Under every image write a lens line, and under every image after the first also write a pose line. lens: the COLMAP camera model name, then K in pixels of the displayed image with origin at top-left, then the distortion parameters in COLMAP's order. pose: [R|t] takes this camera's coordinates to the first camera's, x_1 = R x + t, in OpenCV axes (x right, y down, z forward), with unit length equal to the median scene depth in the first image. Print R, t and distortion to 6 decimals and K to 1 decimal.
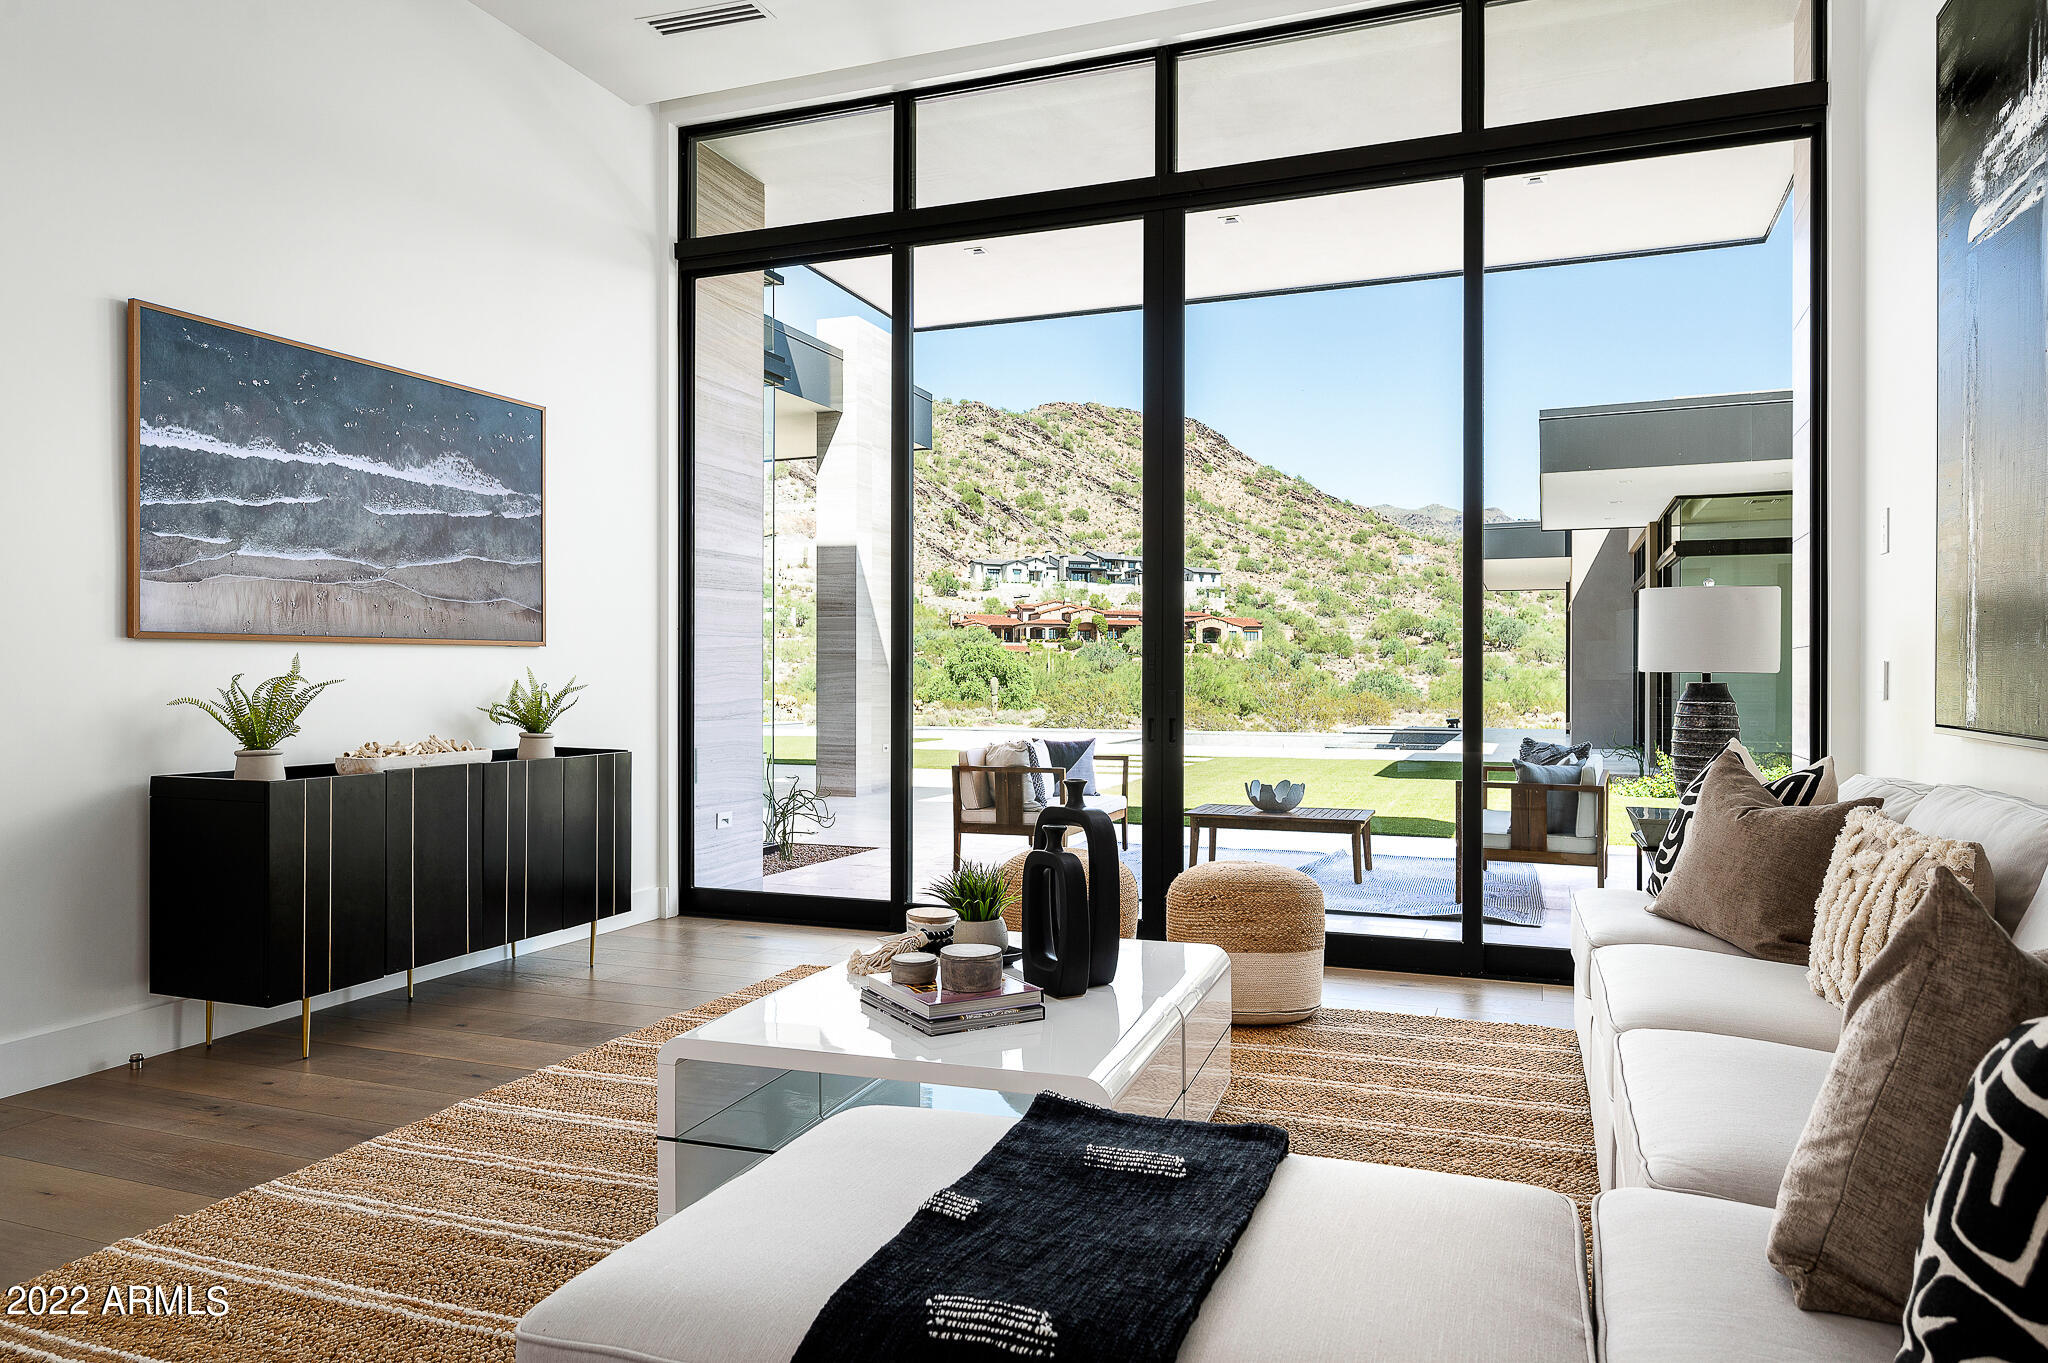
lens RADIAL K [[1390.3, 0, 1032.5], [0, 1390.3, 685.3], [0, 0, 1]] dist [-0.003008, 0.001172]
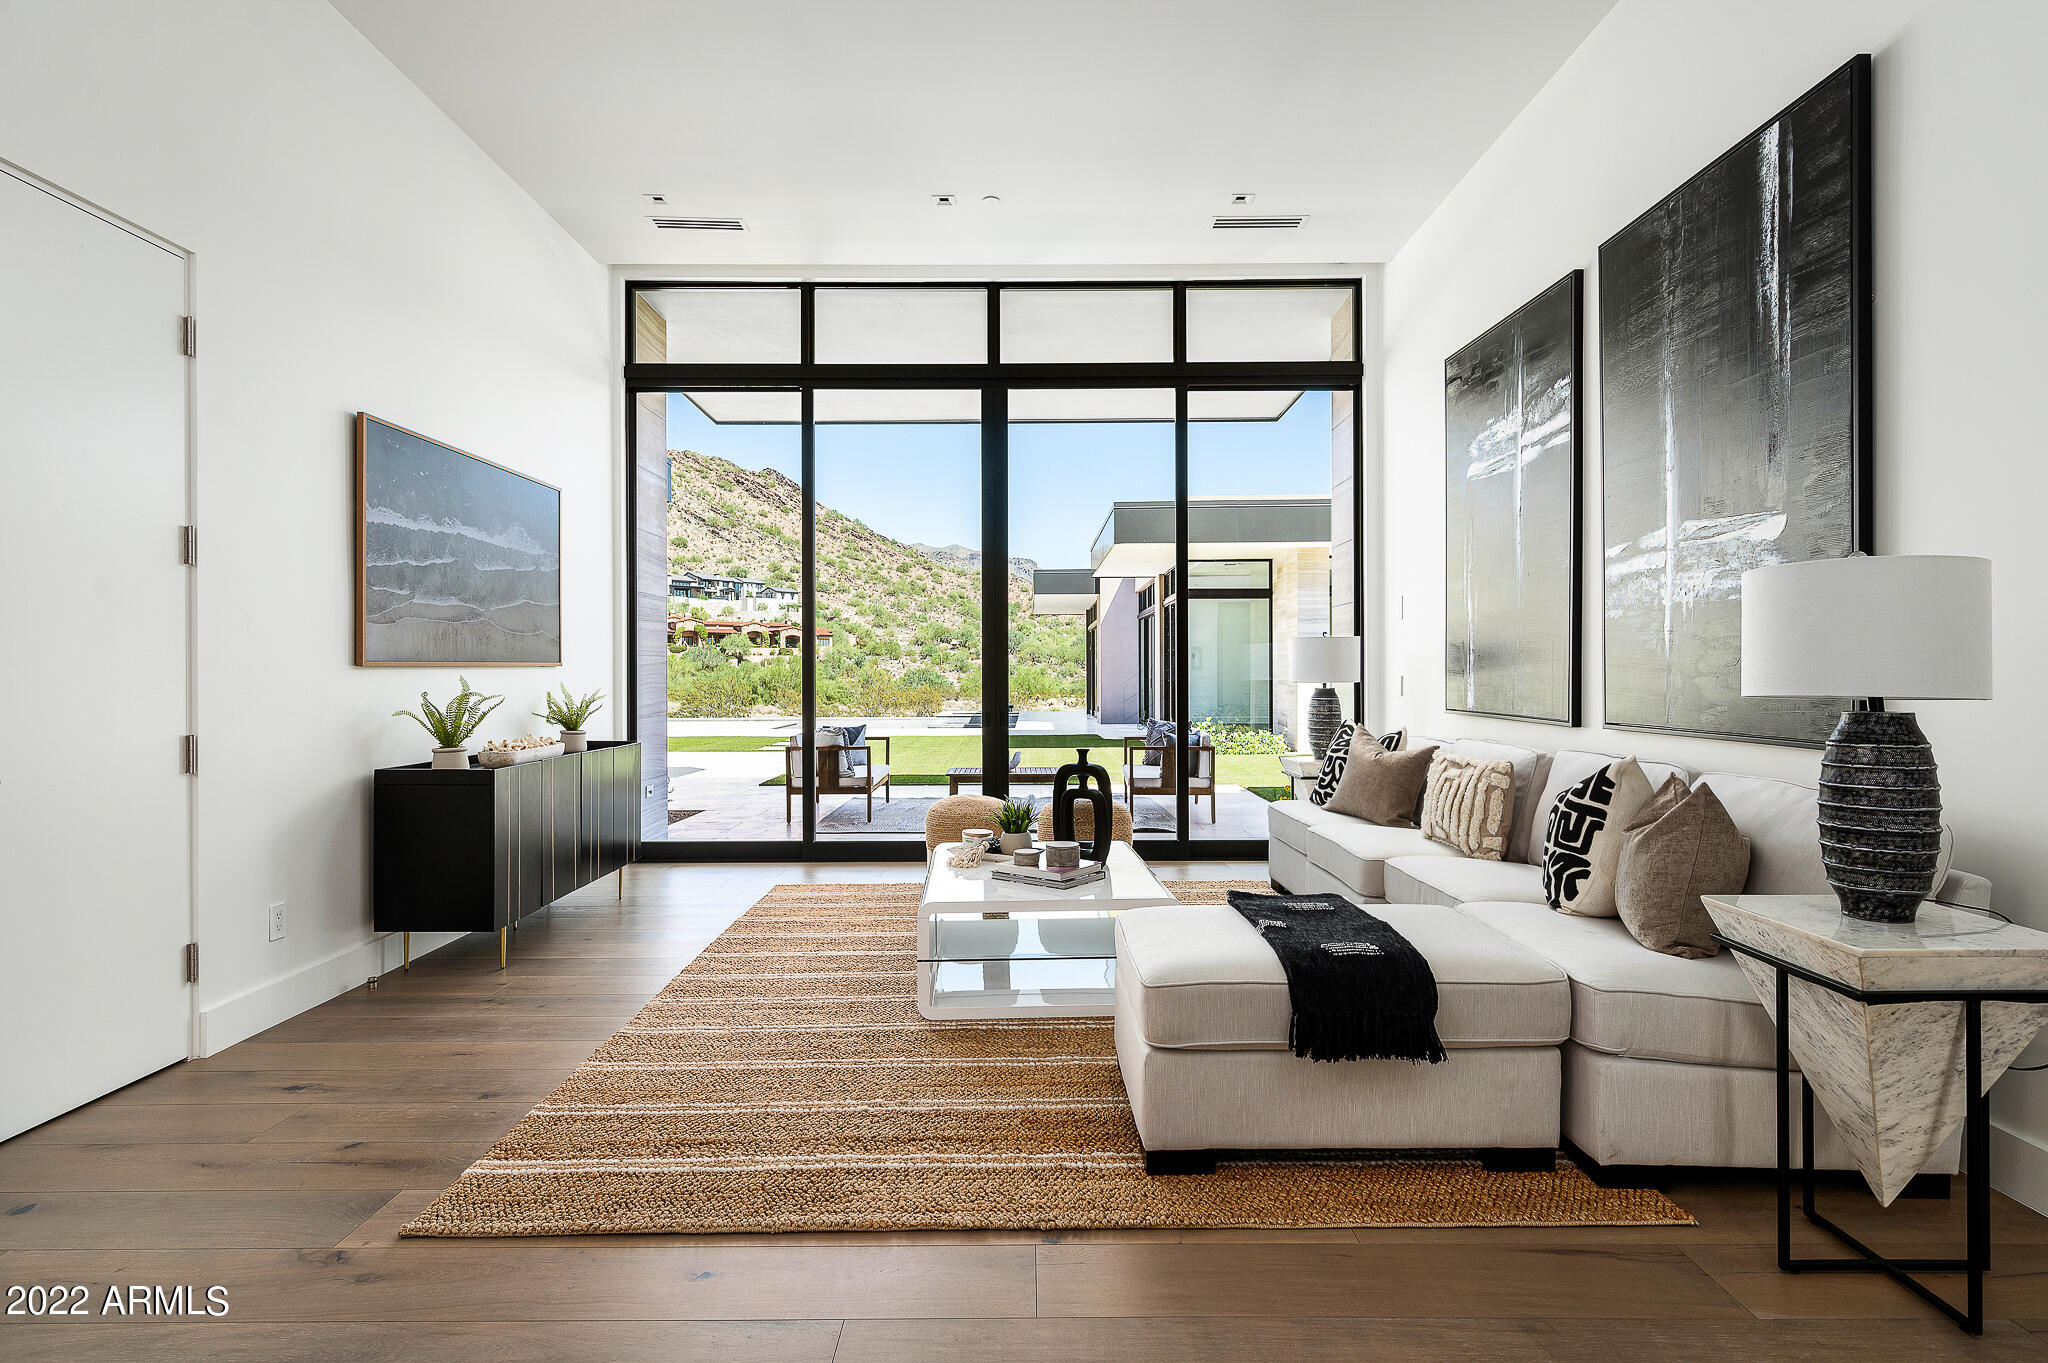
lens RADIAL K [[1142.1, 0, 1023.4], [0, 1142.1, 673.0], [0, 0, 1]] dist [-0.015703, -0.000385]
pose [[0.921720, -0.005656, 0.387814, -0.373906], [0.007048, 0.999973, -0.002167, -0.015874], [-0.387791, 0.004731, 0.921735, -0.195034]]
